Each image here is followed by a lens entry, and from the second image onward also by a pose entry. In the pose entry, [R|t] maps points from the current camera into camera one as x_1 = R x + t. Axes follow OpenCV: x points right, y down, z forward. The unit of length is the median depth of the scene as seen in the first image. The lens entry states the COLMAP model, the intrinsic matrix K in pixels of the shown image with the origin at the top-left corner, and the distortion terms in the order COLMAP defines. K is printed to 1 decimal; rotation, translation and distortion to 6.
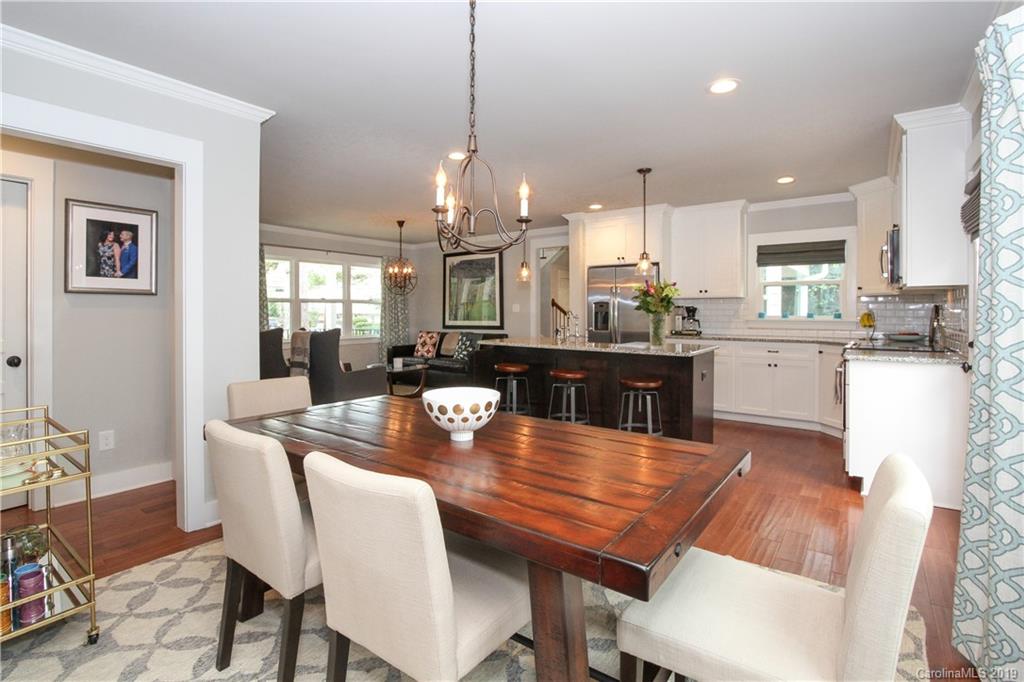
lens RADIAL K [[485.3, 0, 495.4], [0, 485.3, 319.1], [0, 0, 1]] dist [-0.011039, -0.000097]
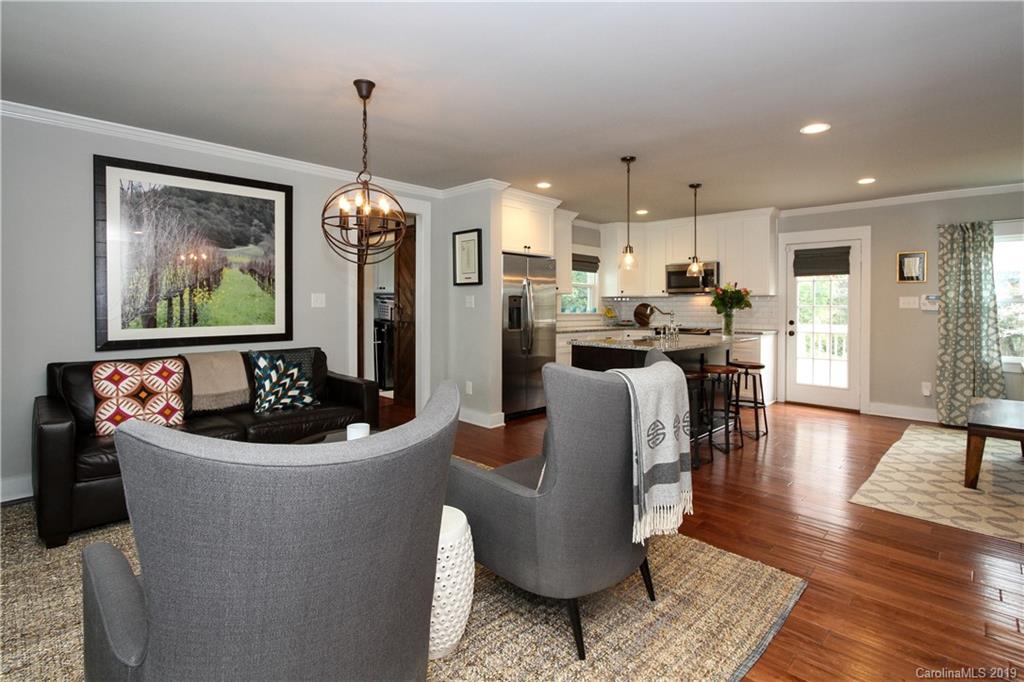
lens RADIAL K [[485.3, 0, 534.7], [0, 485.3, 310.3], [0, 0, 1]] dist [-0.011039, -0.000097]
pose [[0.125252, -0.007540, 0.992096, -0.644873], [0.011121, 0.999919, 0.006196, -0.015102], [-0.992063, 0.010258, 0.125325, 0.904352]]
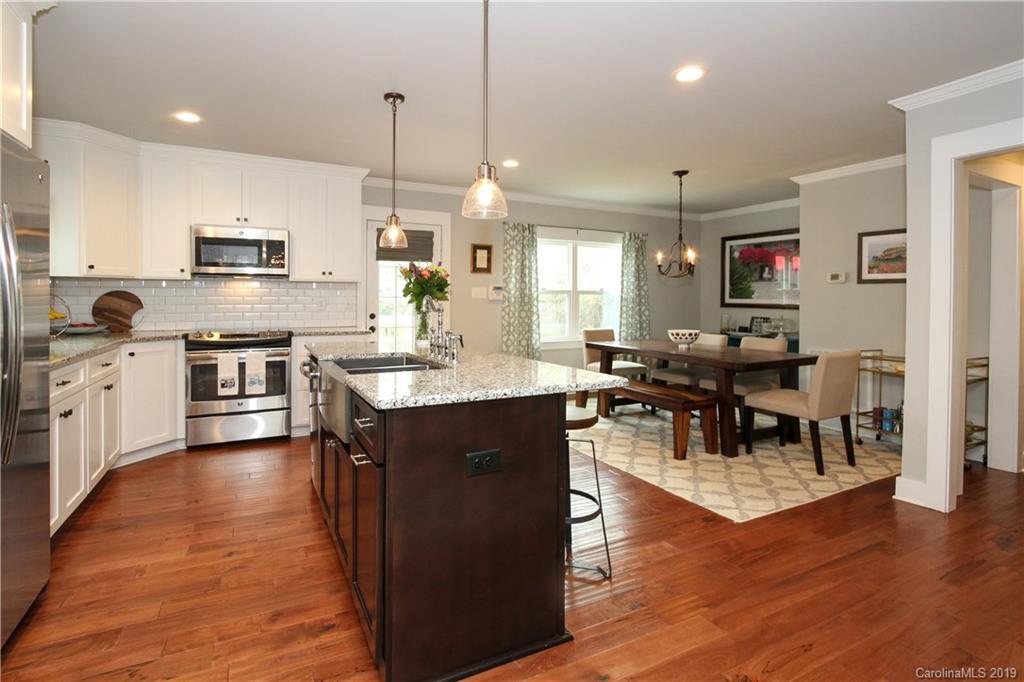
lens RADIAL K [[463.0, 0, 467.0], [0, 463.0, 308.7], [0, 0, 1]] dist [-0.013473, 0.000738]
pose [[-0.878254, -0.014538, 0.477973, -0.066605], [0.004035, 0.999277, 0.037808, -0.019438], [-0.478177, 0.035134, -0.877560, 1.127832]]
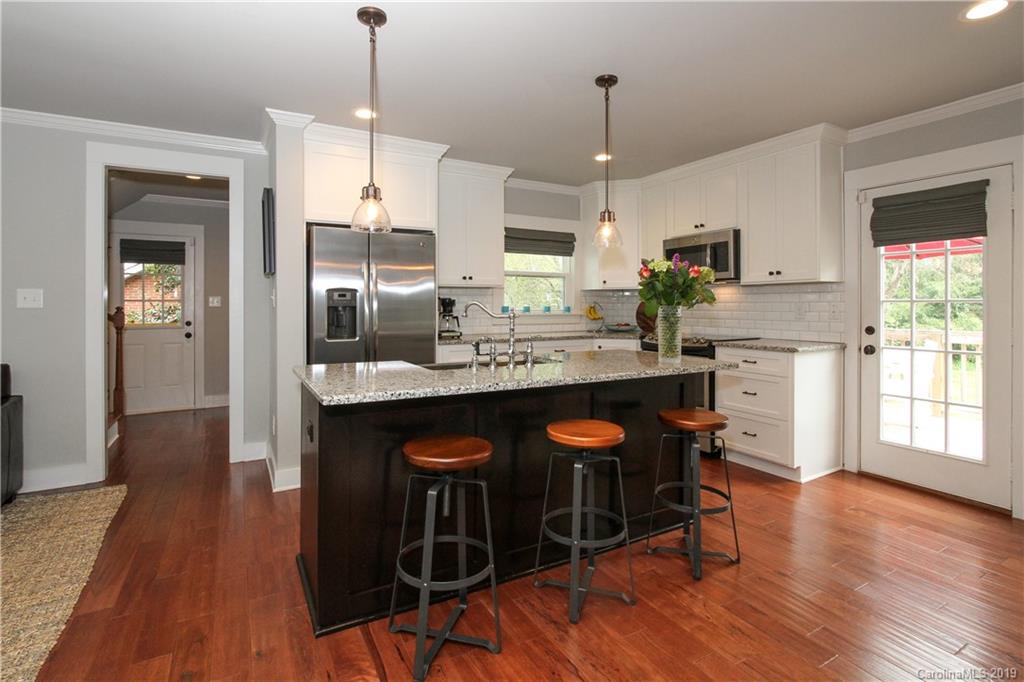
lens RADIAL K [[495.1, 0, 531.8], [0, 495.1, 309.9], [0, 0, 1]] dist [0.006014, -0.001097]
pose [[0.400312, -0.010856, 0.916315, -0.220353], [0.017728, 0.999834, 0.004101, -0.009583], [-0.916207, 0.014603, 0.400438, 0.599367]]
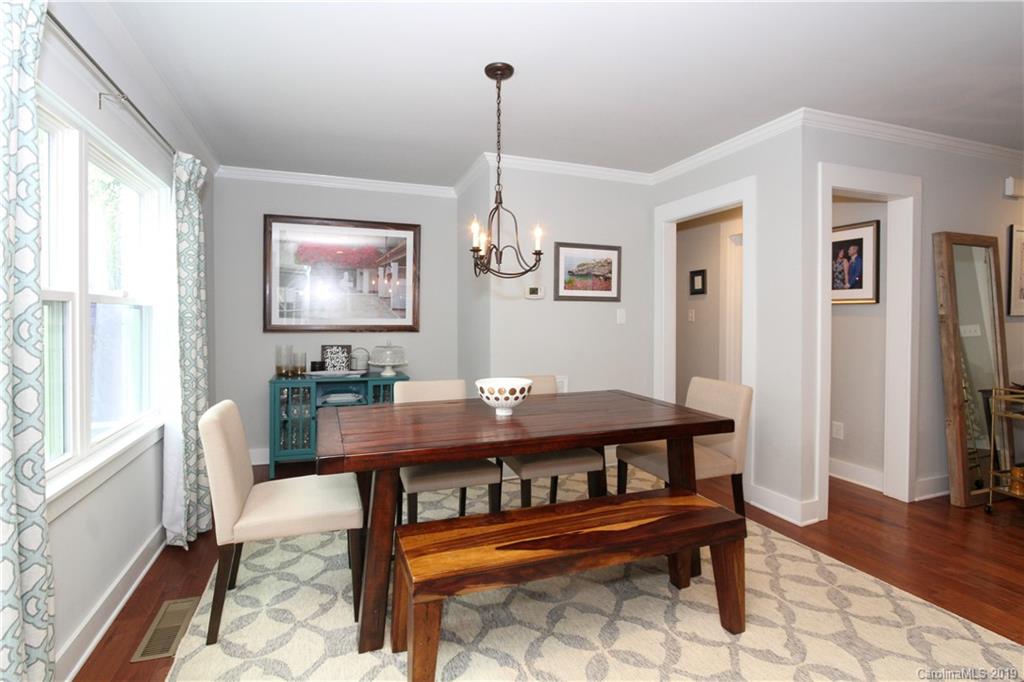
lens RADIAL K [[485.3, 0, 519.0], [0, 485.3, 322.6], [0, 0, 1]] dist [-0.011039, -0.000097]
pose [[-0.538663, 0.010095, -0.842461, 0.317132], [-0.013962, 0.999684, 0.020906, -0.011682], [0.842406, 0.023024, -0.538351, 0.532603]]
